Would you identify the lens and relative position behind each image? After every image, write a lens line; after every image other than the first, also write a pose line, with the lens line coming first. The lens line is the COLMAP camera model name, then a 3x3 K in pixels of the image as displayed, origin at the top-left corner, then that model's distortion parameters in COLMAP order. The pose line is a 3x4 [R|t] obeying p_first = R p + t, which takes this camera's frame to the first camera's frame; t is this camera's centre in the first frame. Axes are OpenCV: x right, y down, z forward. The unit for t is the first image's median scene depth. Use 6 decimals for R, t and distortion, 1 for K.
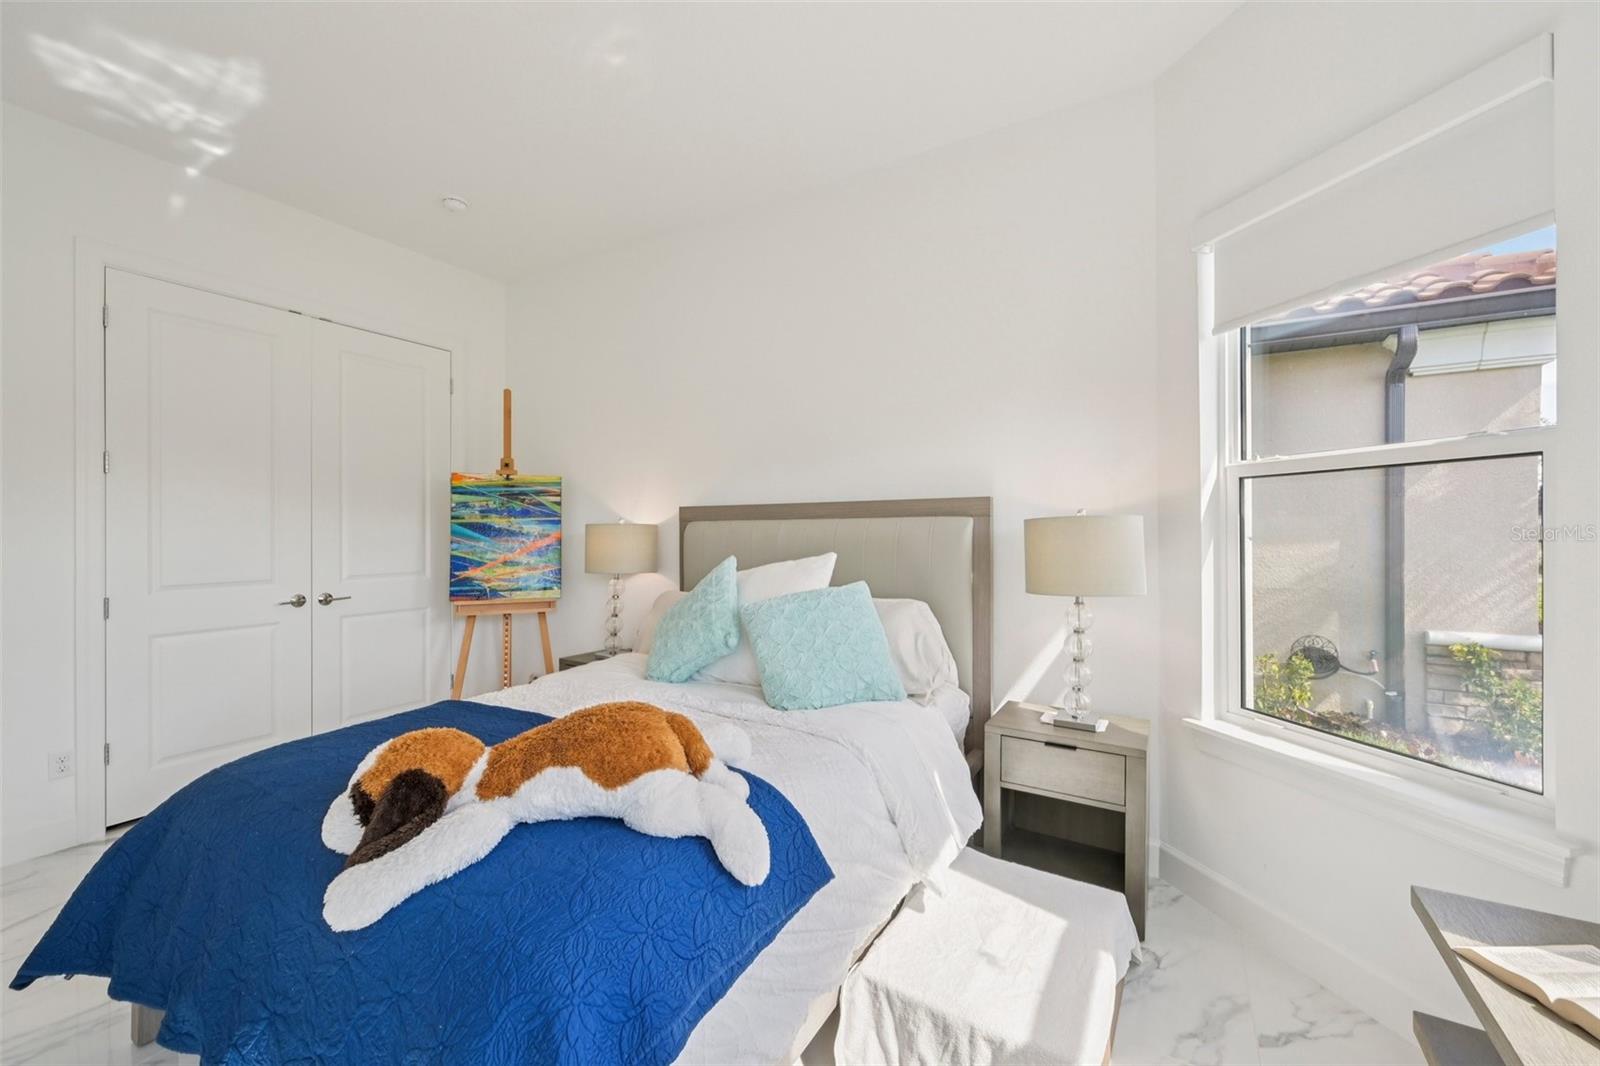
lens RADIAL K [[650.0, 0, 792.5], [0, 650.0, 527.7], [0, 0, 1]] dist [0.001492, 0.000630]
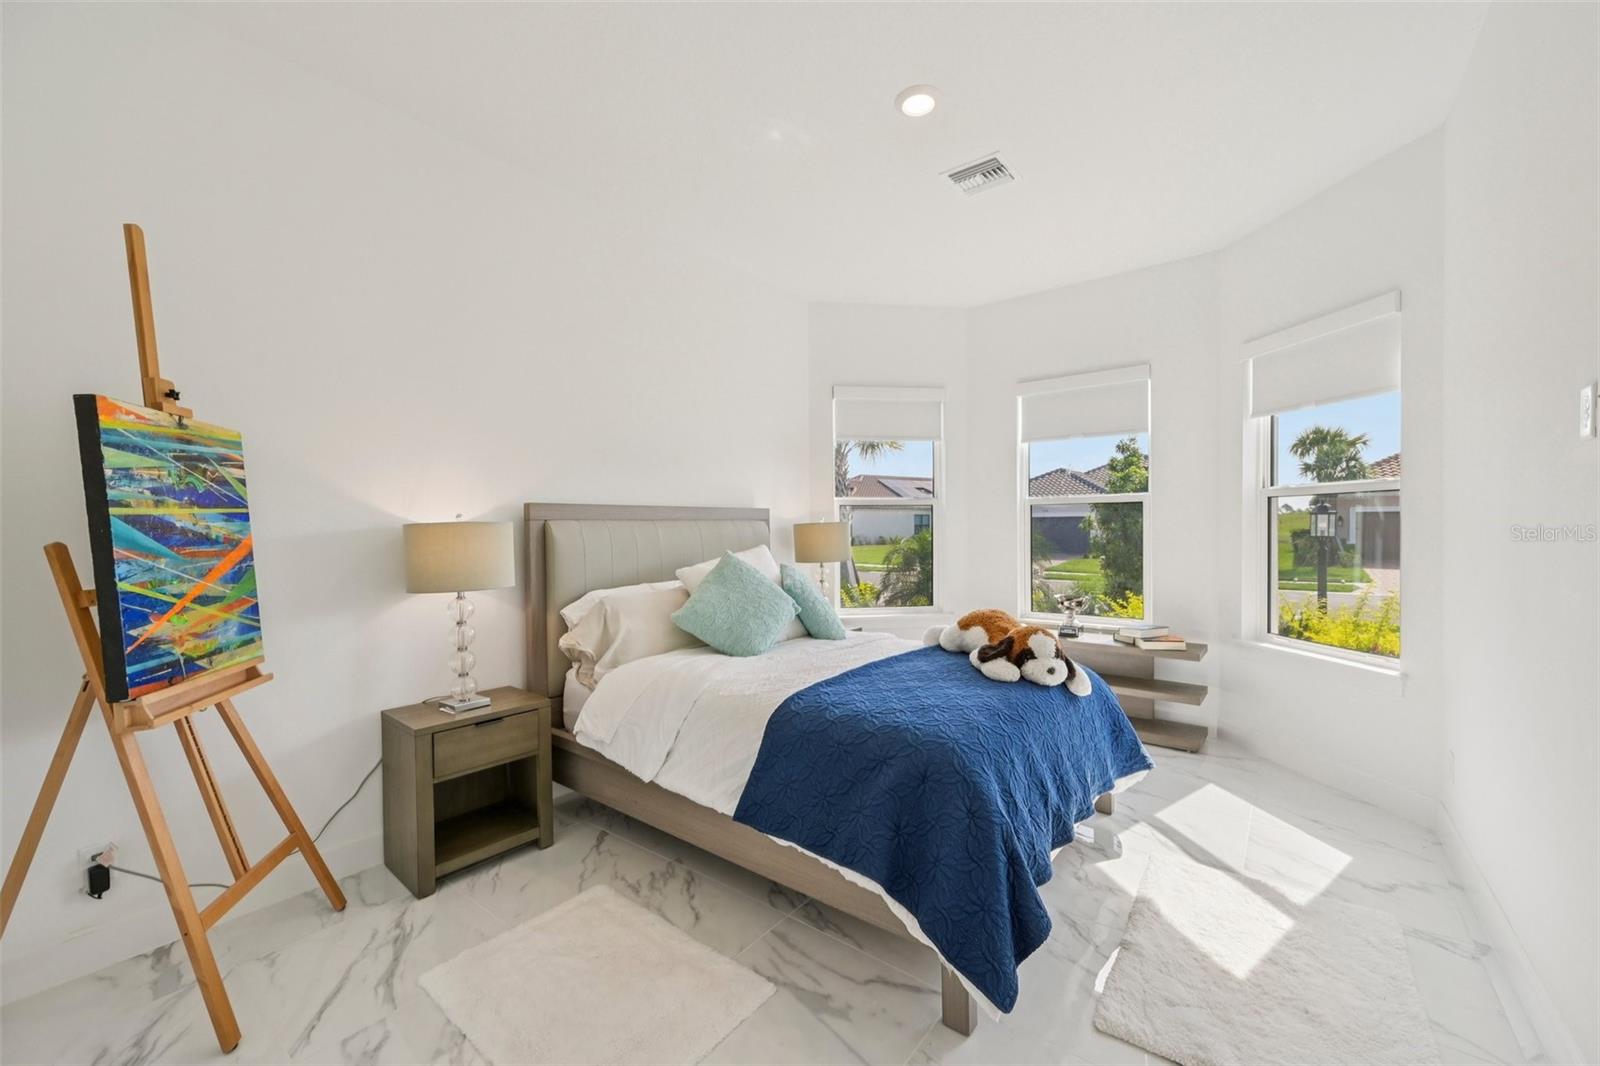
lens RADIAL K [[633.3, 0, 802.5], [0, 633.3, 539.0], [0, 0, 1]] dist [-0.000222, 0.000723]
pose [[0.087102, -0.015855, 0.996073, -0.869063], [-0.001204, 0.999871, 0.016021, 0.000612], [-0.996199, -0.002595, 0.087072, 0.508618]]
